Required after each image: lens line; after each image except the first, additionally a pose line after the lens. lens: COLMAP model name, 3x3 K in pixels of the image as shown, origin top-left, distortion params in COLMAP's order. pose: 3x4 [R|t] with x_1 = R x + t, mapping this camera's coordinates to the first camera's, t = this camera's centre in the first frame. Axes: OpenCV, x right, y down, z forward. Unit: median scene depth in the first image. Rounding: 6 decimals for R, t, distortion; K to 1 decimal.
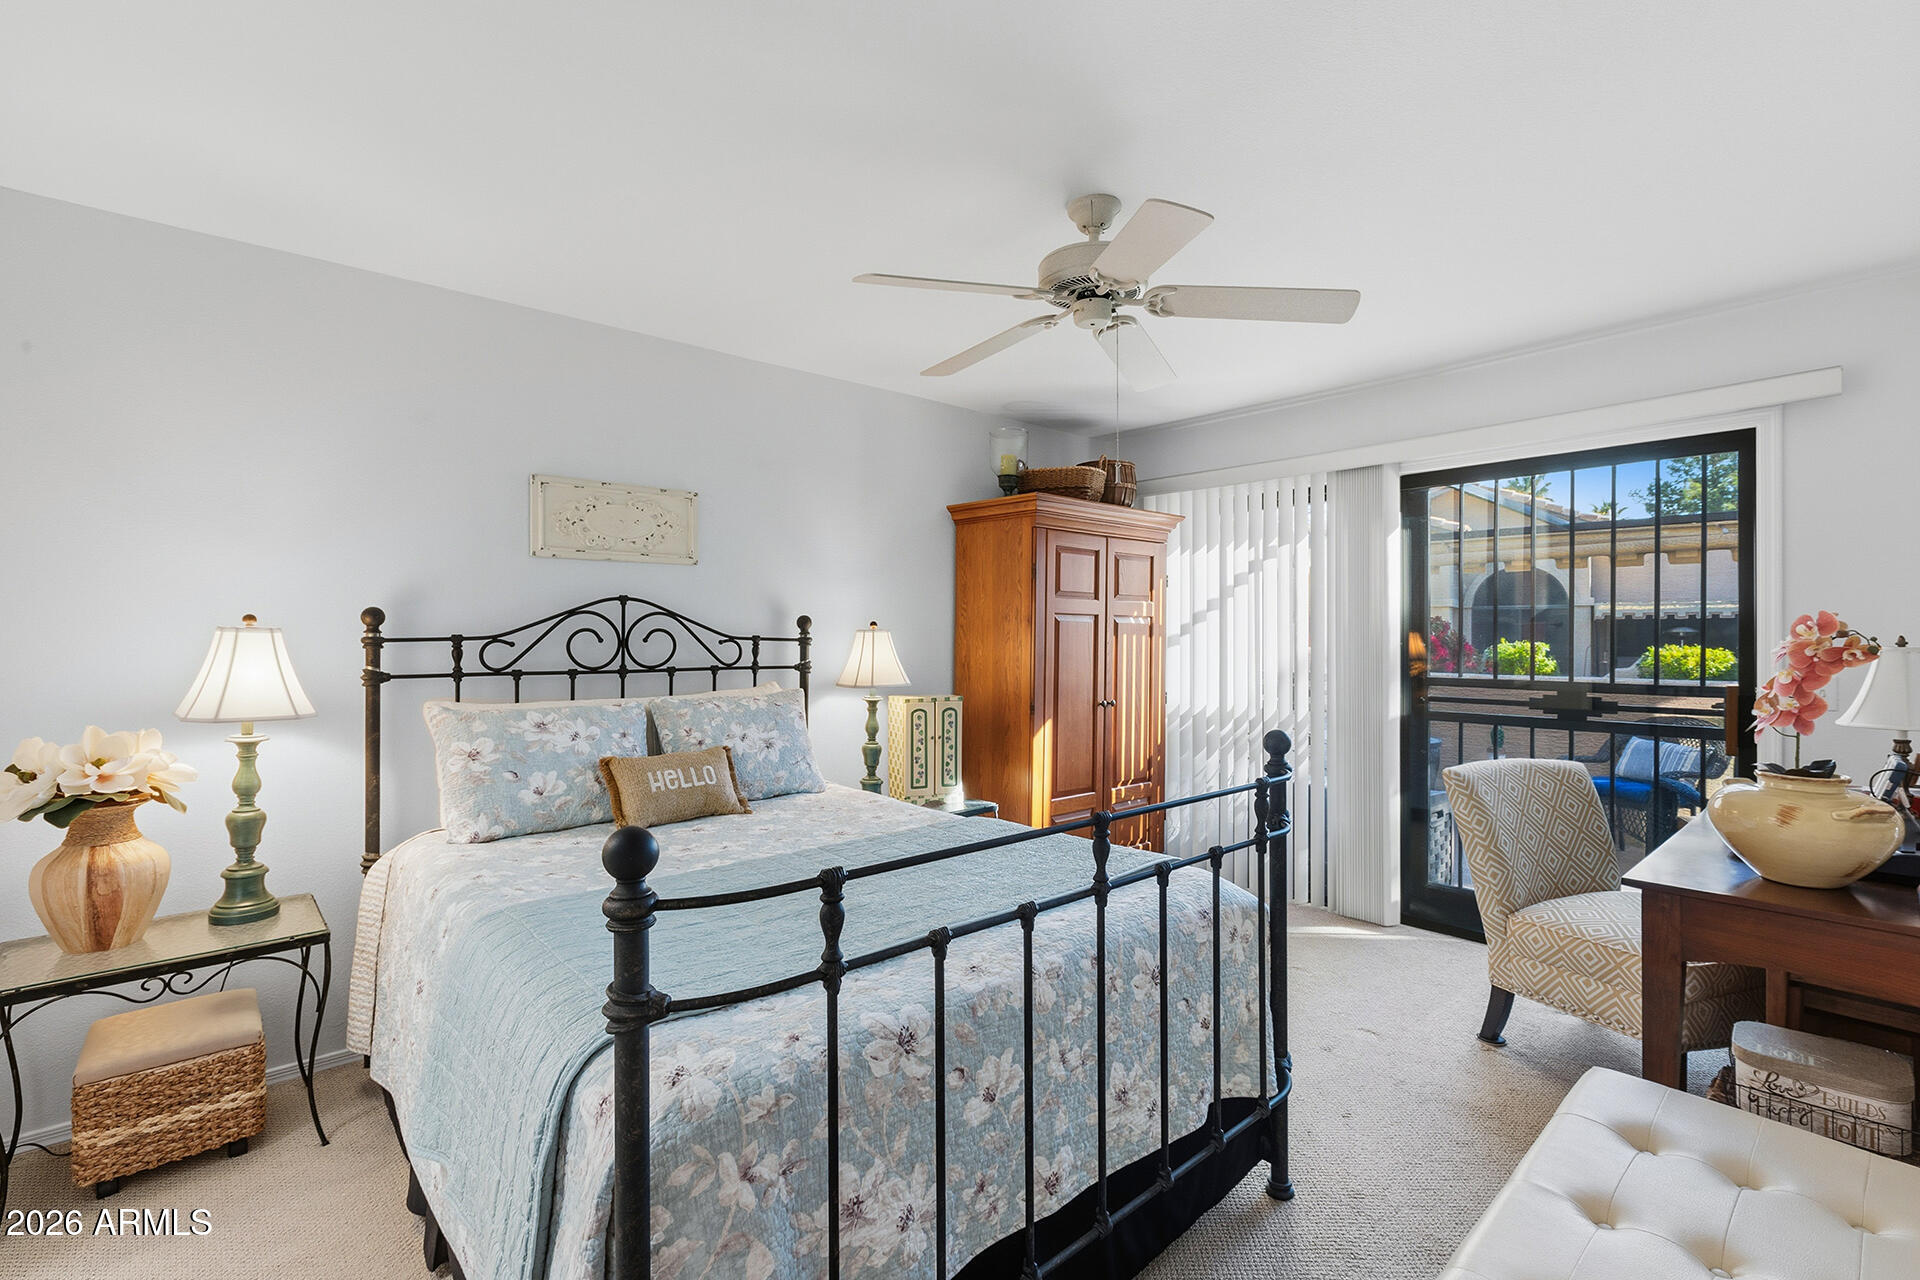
lens RADIAL K [[852.1, 0, 957.1], [0, 852.1, 634.0], [0, 0, 1]] dist [-0.003298, -0.003809]
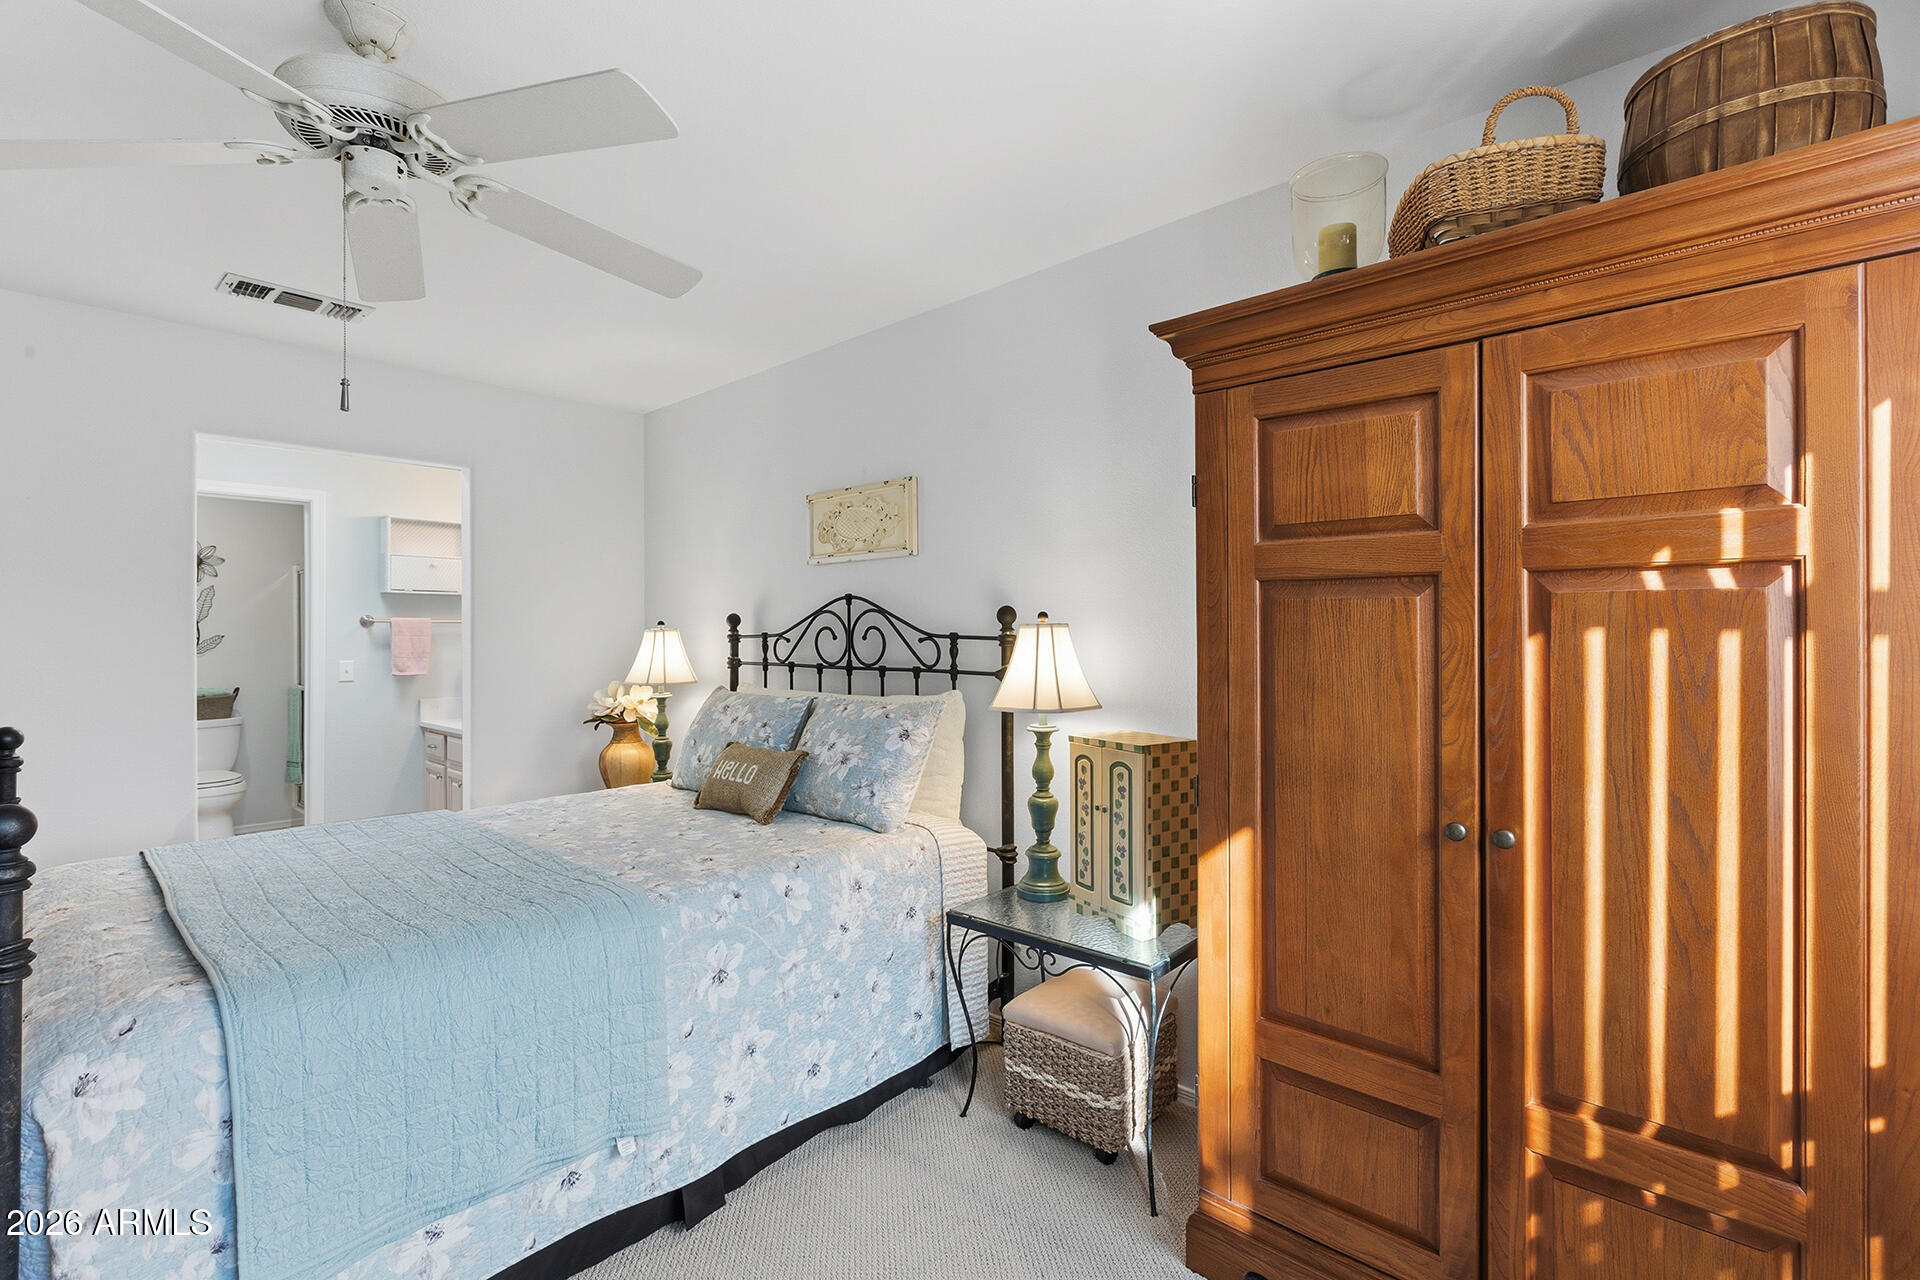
lens RADIAL K [[852.1, 0, 965.2], [0, 852.1, 639.9], [0, 0, 1]] dist [-0.003298, -0.003809]
pose [[0.108837, 0.012032, -0.993987, 0.614654], [0.010258, 0.999860, 0.013226, -0.002183], [0.994007, -0.011636, 0.108698, 0.970037]]
